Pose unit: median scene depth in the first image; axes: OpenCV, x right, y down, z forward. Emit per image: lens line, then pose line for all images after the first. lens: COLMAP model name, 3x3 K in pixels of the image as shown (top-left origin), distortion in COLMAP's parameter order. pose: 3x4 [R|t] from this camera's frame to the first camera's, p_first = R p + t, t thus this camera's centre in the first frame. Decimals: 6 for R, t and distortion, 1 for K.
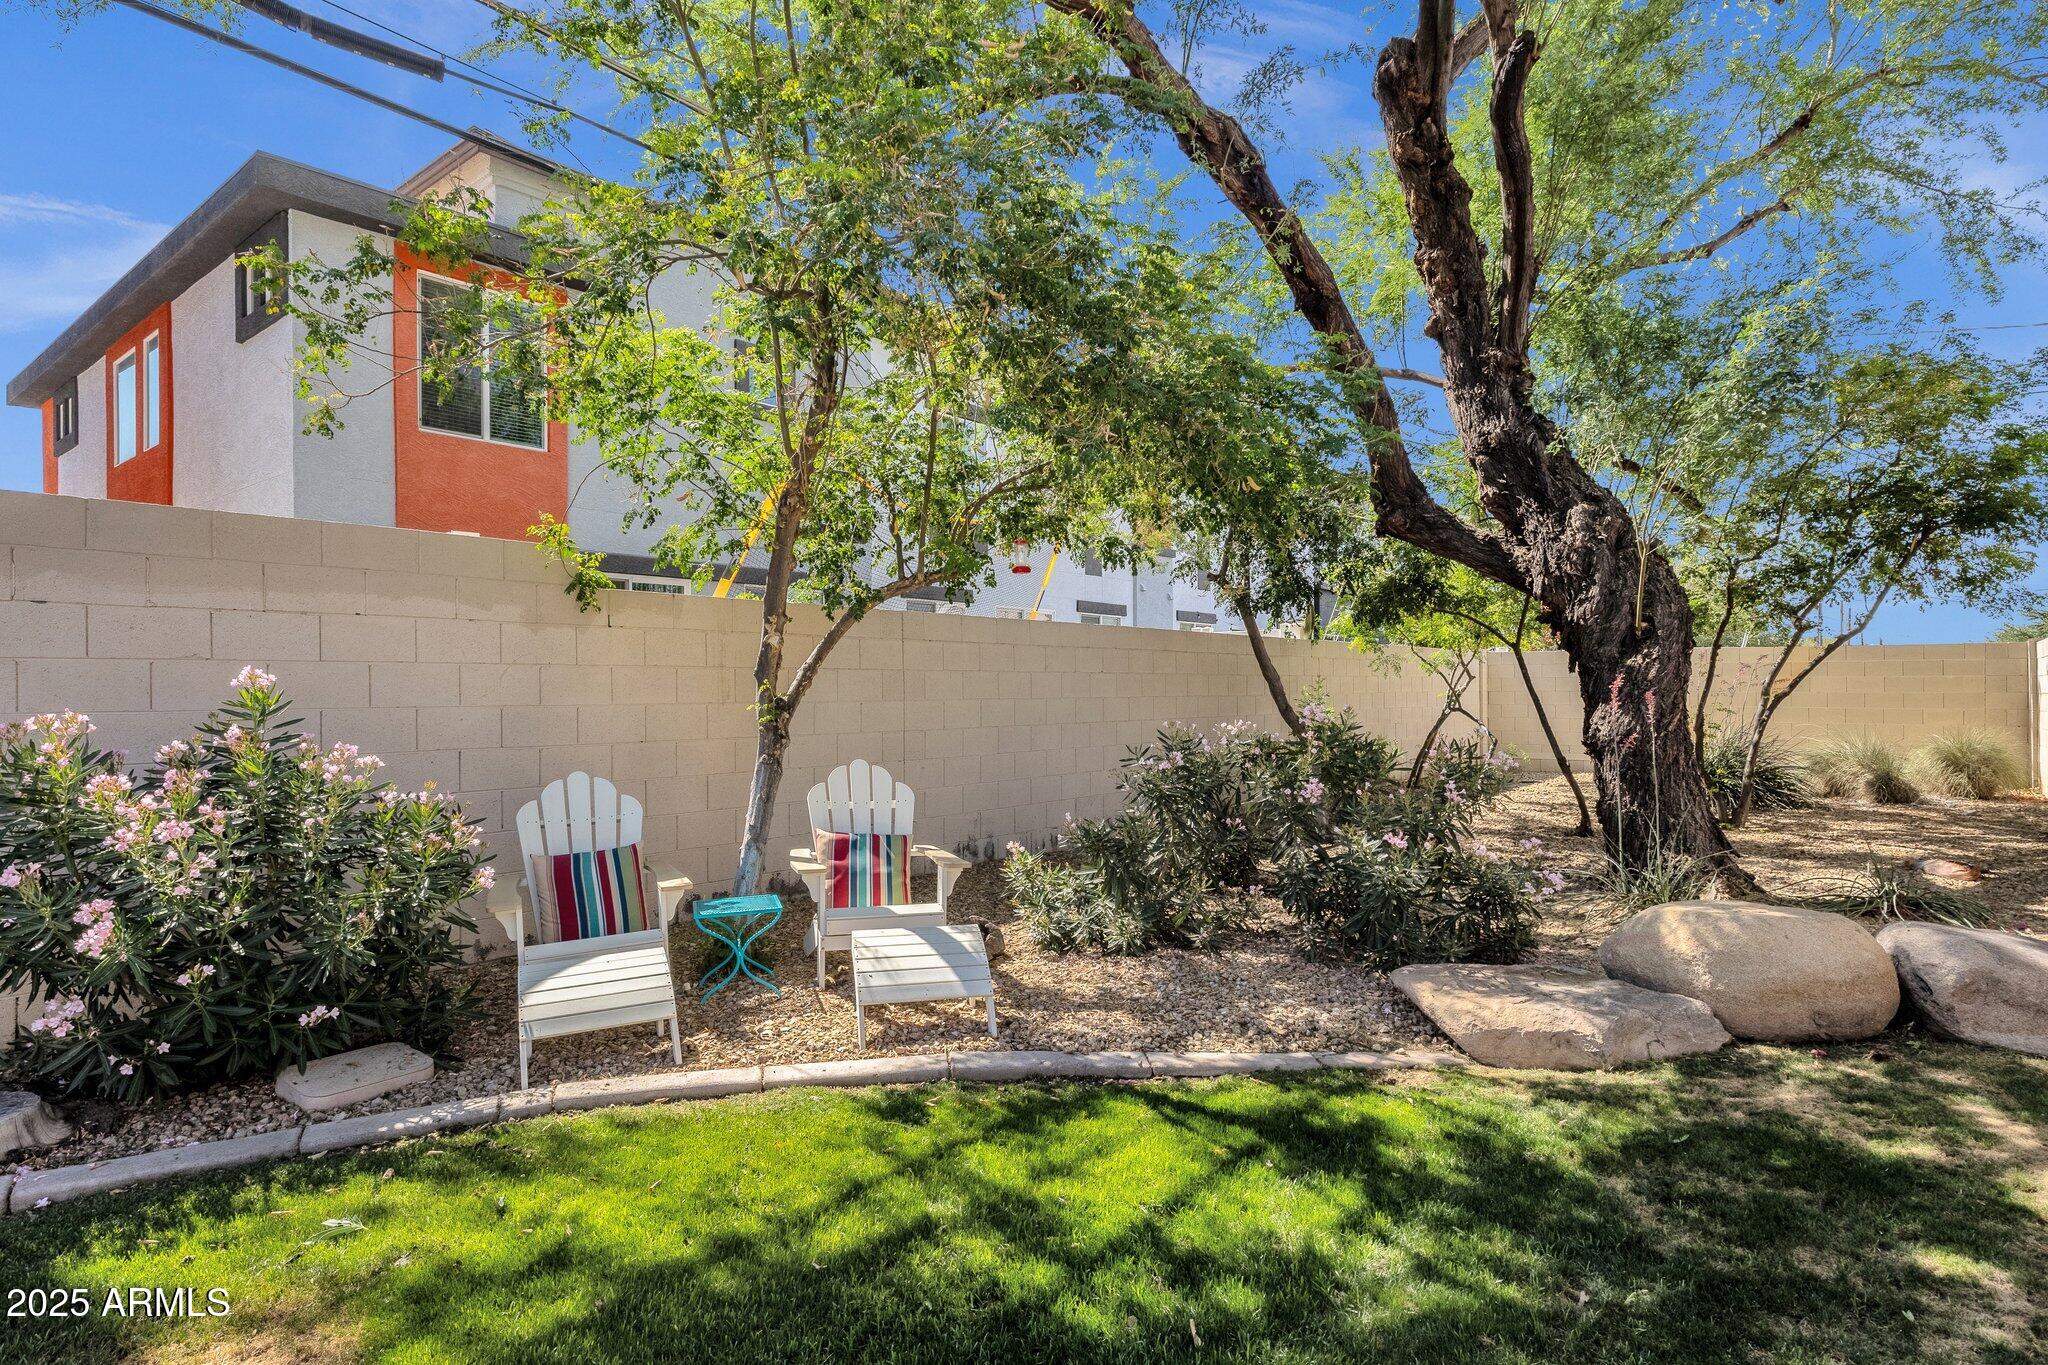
lens RADIAL K [[1134.1, 0, 1025.1], [0, 1134.1, 682.3], [0, 0, 1]] dist [0.013679, 0.001628]
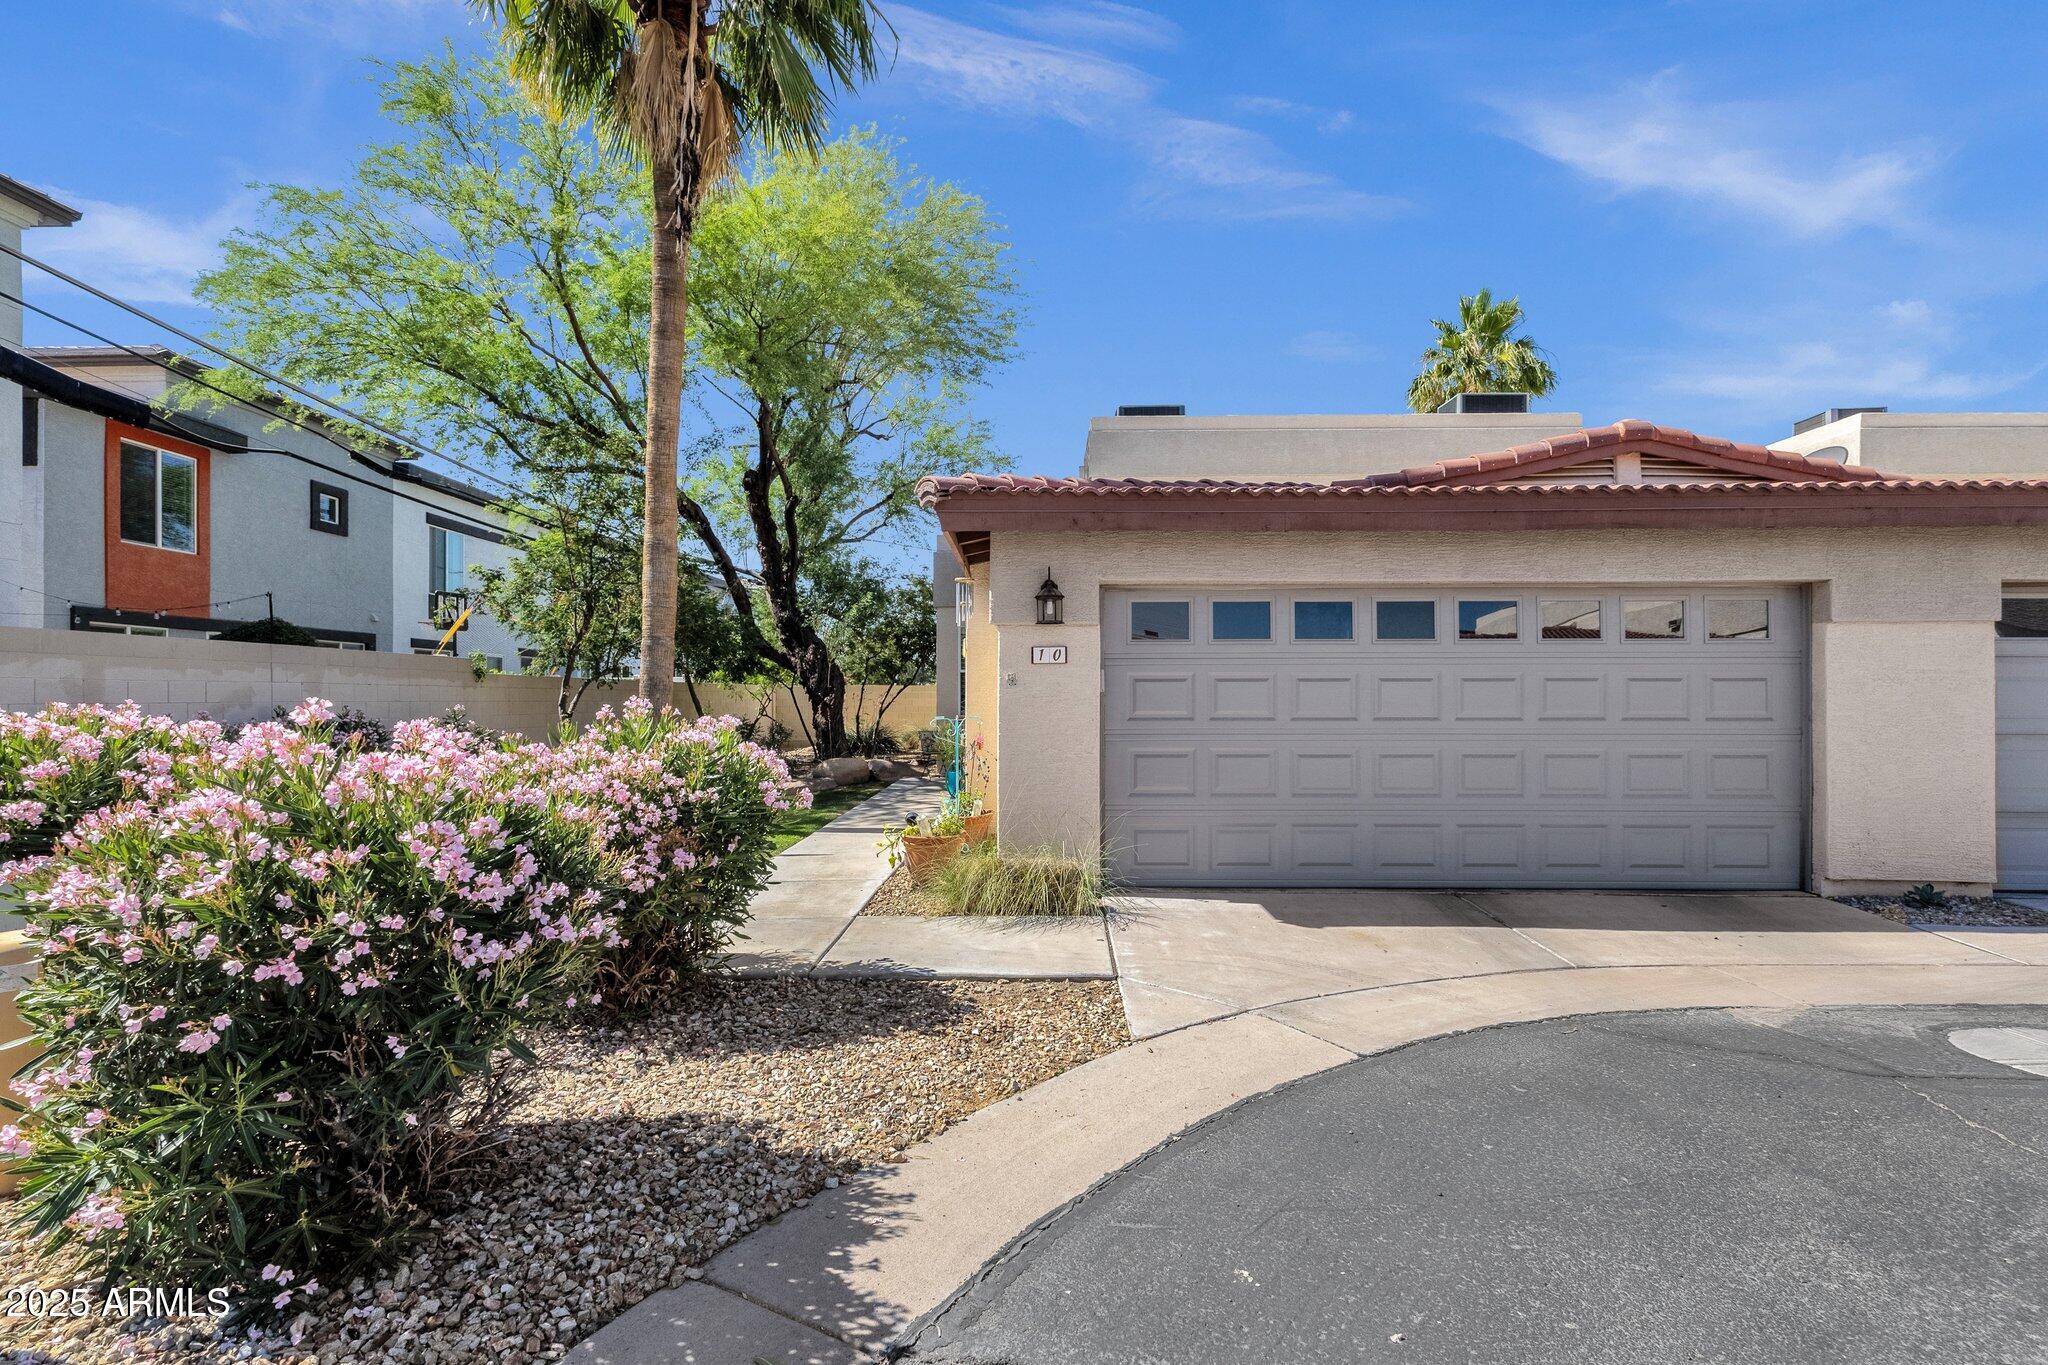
lens RADIAL K [[892.3, 0, 1022.9], [0, 892.3, 690.9], [0, 0, 1]] dist [0.010021, -0.000044]
pose [[0.781741, 0.007192, 0.623561, -0.584363], [-0.003063, 0.999966, -0.007693, -0.020856], [-0.623595, 0.004104, 0.781736, -1.272286]]
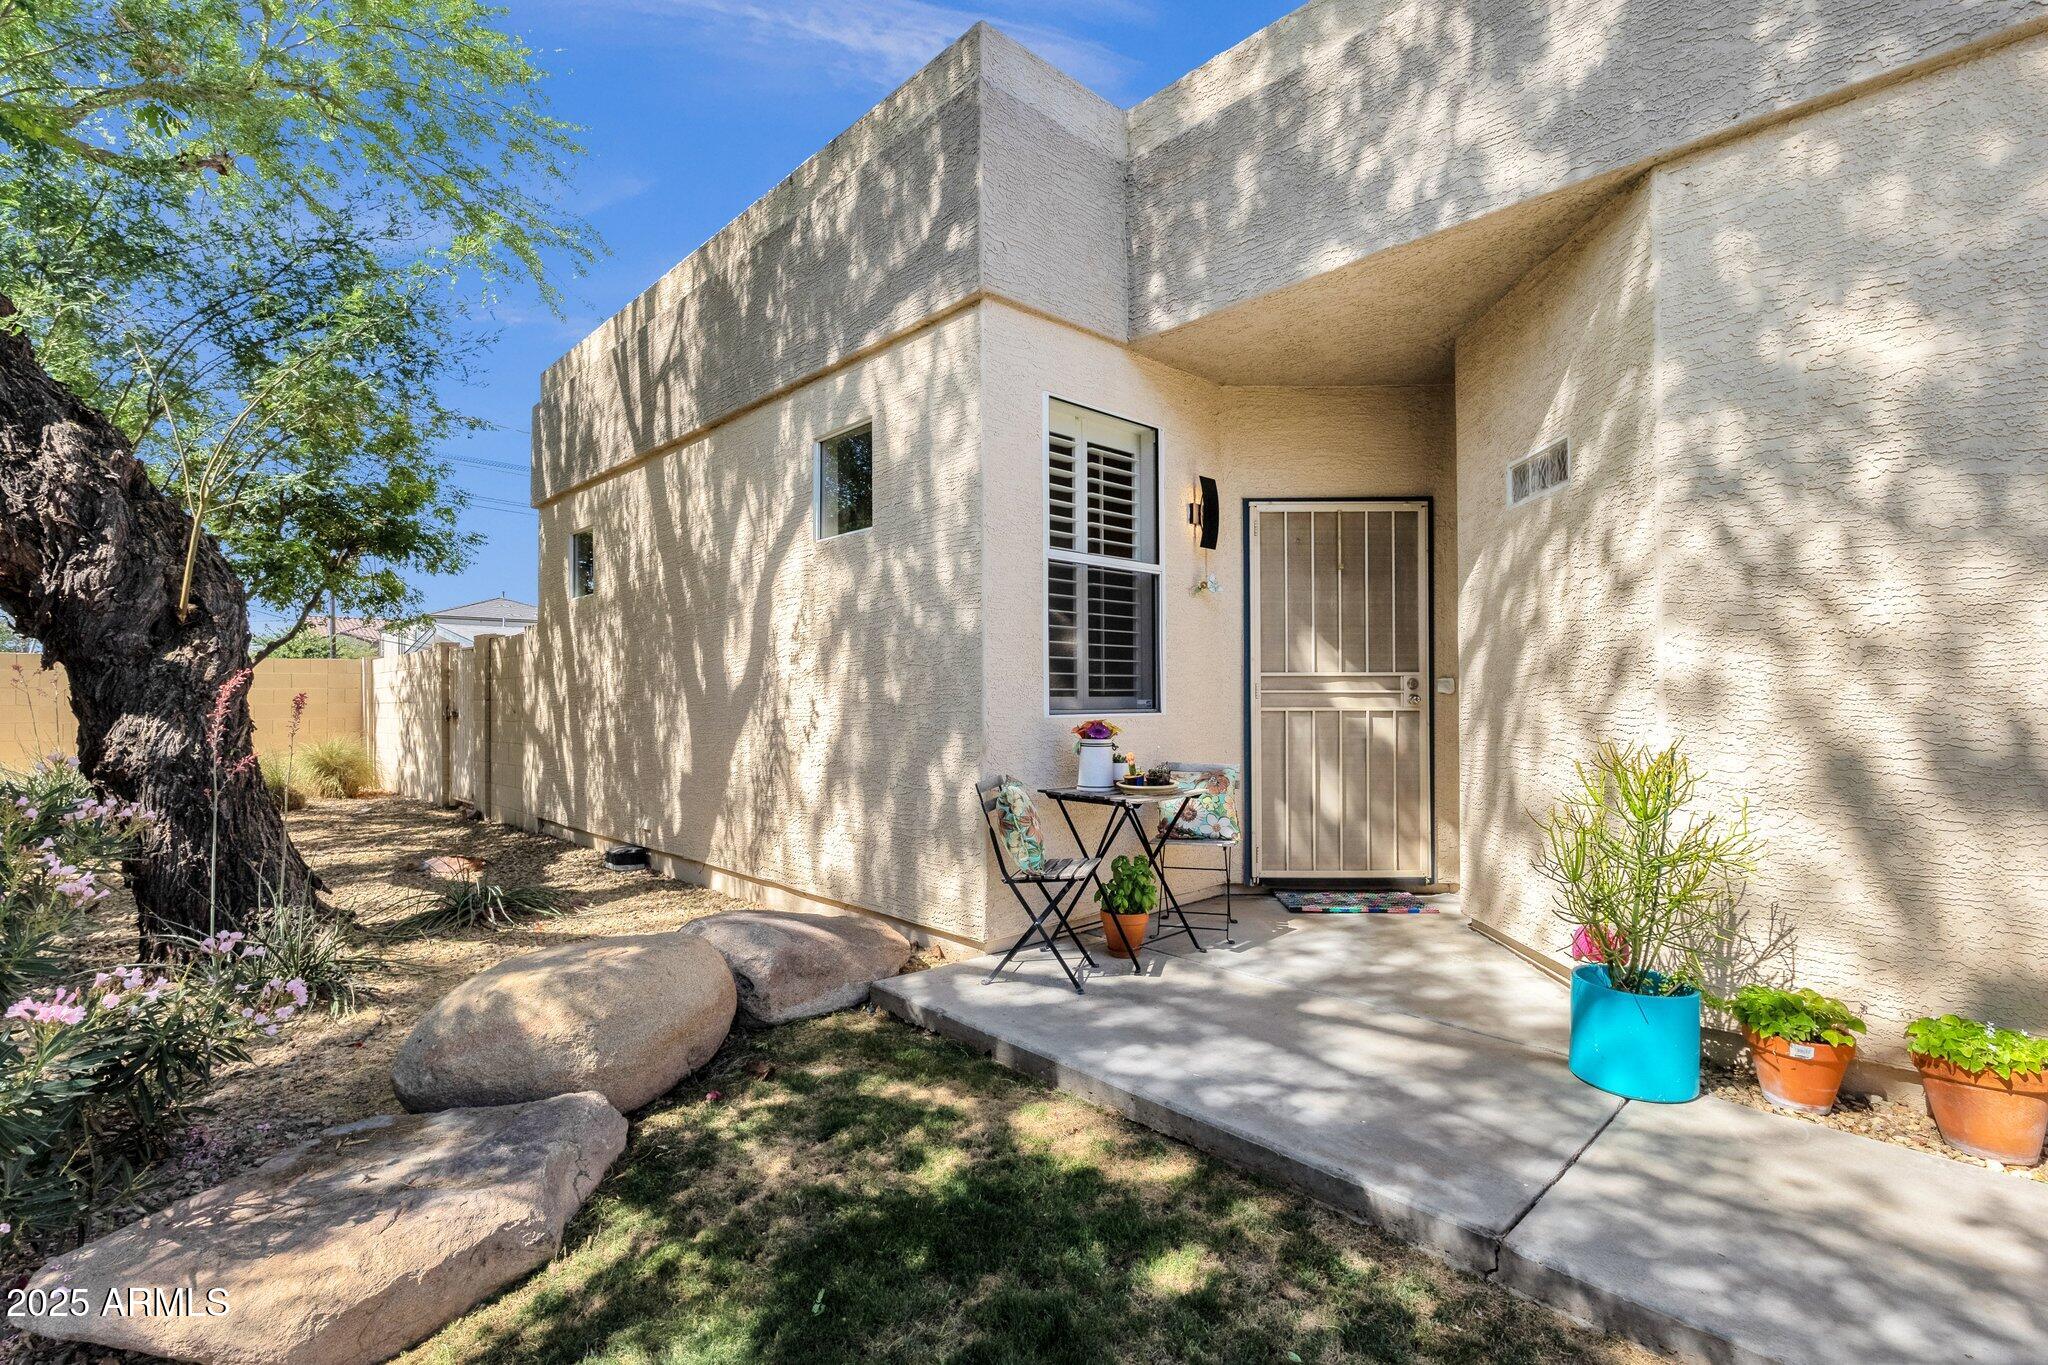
lens RADIAL K [[959.9, 0, 1017.2], [0, 959.9, 684.5], [0, 0, 1]] dist [0.011198, -0.001135]
pose [[0.138715, 0.010018, 0.990282, -0.003045], [0.007163, 0.999913, -0.011119, 0.010479], [-0.990307, 0.008636, 0.138631, 0.368876]]
